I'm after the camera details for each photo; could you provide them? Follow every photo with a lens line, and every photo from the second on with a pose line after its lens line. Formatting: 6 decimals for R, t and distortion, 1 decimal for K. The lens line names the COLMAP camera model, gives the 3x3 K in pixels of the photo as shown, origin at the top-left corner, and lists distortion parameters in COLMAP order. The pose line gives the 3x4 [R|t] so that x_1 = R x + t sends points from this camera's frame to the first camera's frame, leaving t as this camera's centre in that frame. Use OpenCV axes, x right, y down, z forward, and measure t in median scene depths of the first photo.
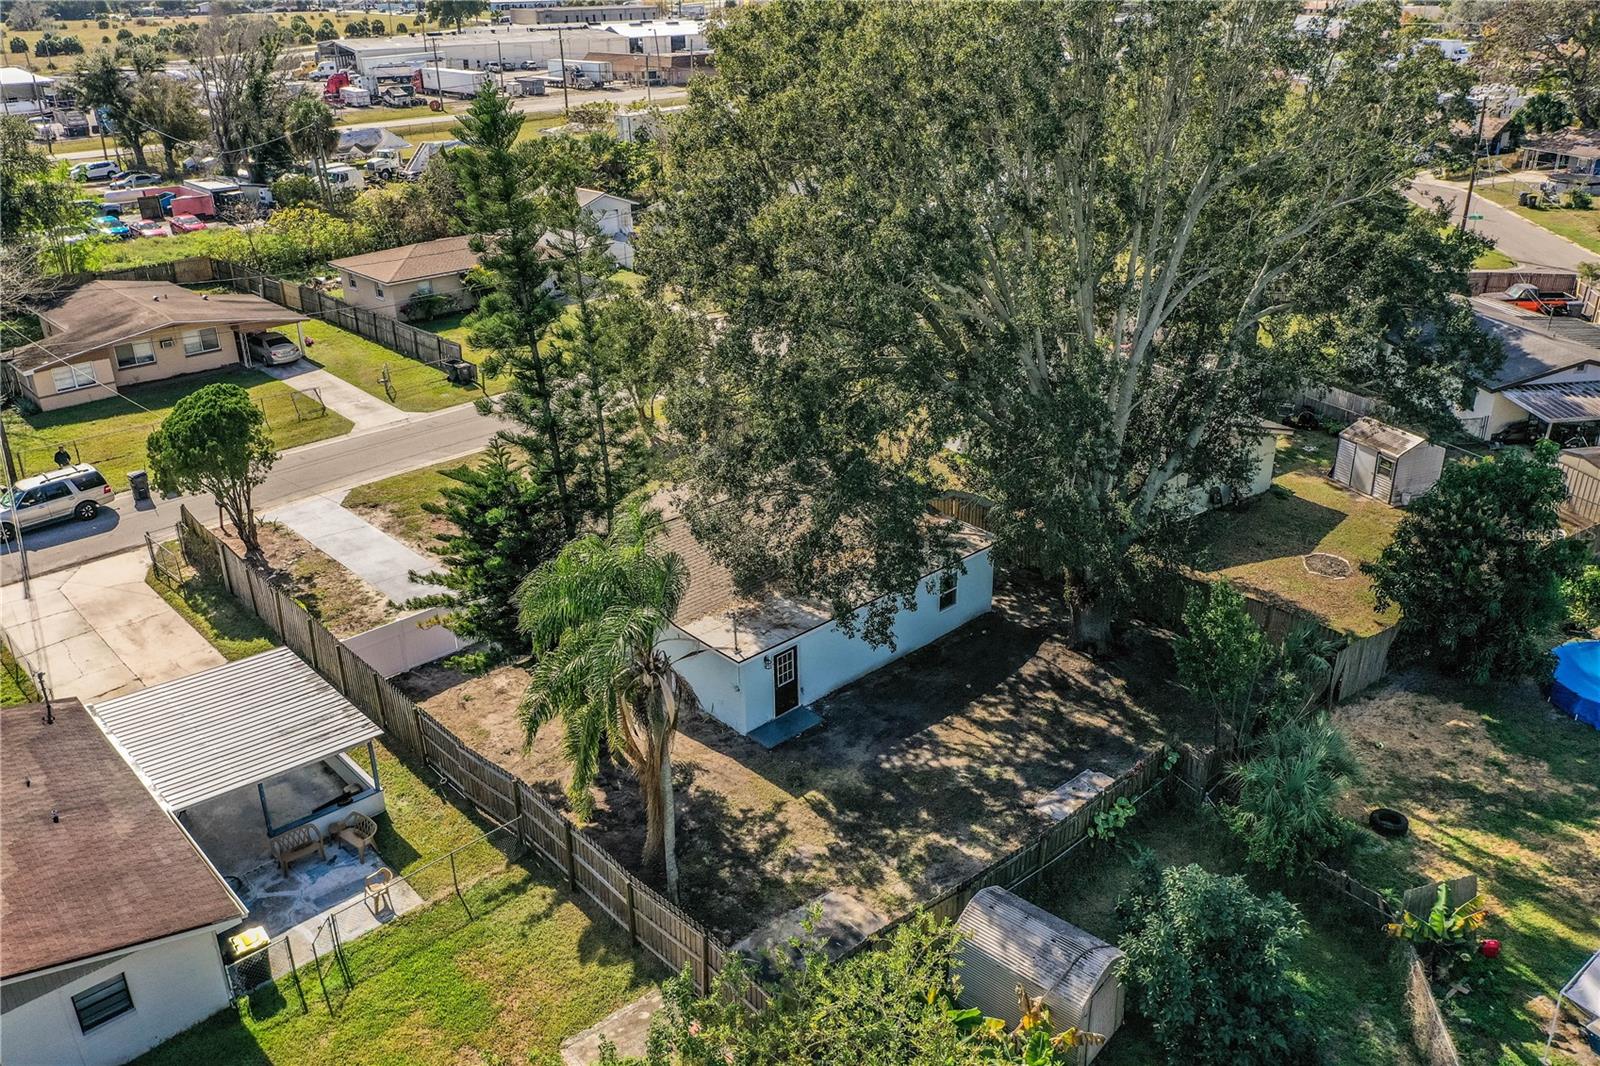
lens RADIAL K [[1268.4, 0, 800.4], [0, 1268.4, 514.1], [0, 0, 1]] dist [-0.000446, -0.002784]
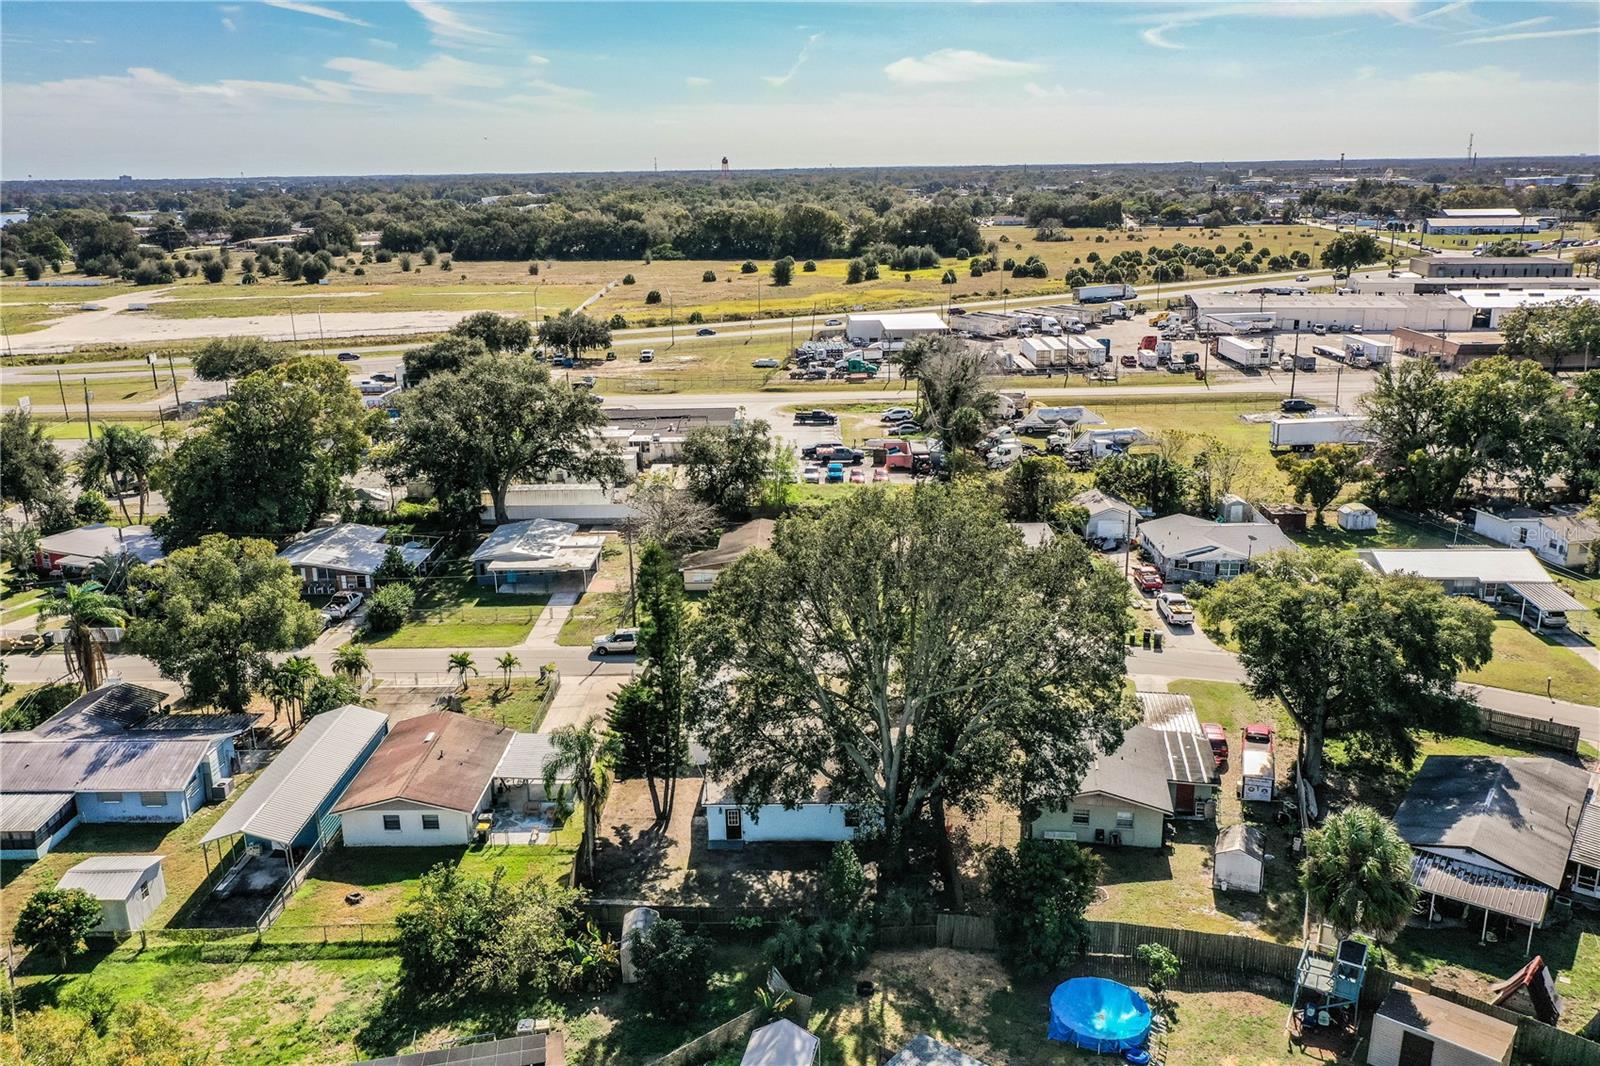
lens RADIAL K [[1260.3, 0, 800.0], [0, 1260.3, 533.0], [0, 0, 1]] dist [0.001060, 0.006767]
pose [[0.722812, 0.197924, -0.662094, 1.188462], [-0.269830, 0.962884, -0.006734, -0.305393], [0.636188, 0.183520, 0.749390, -0.509609]]
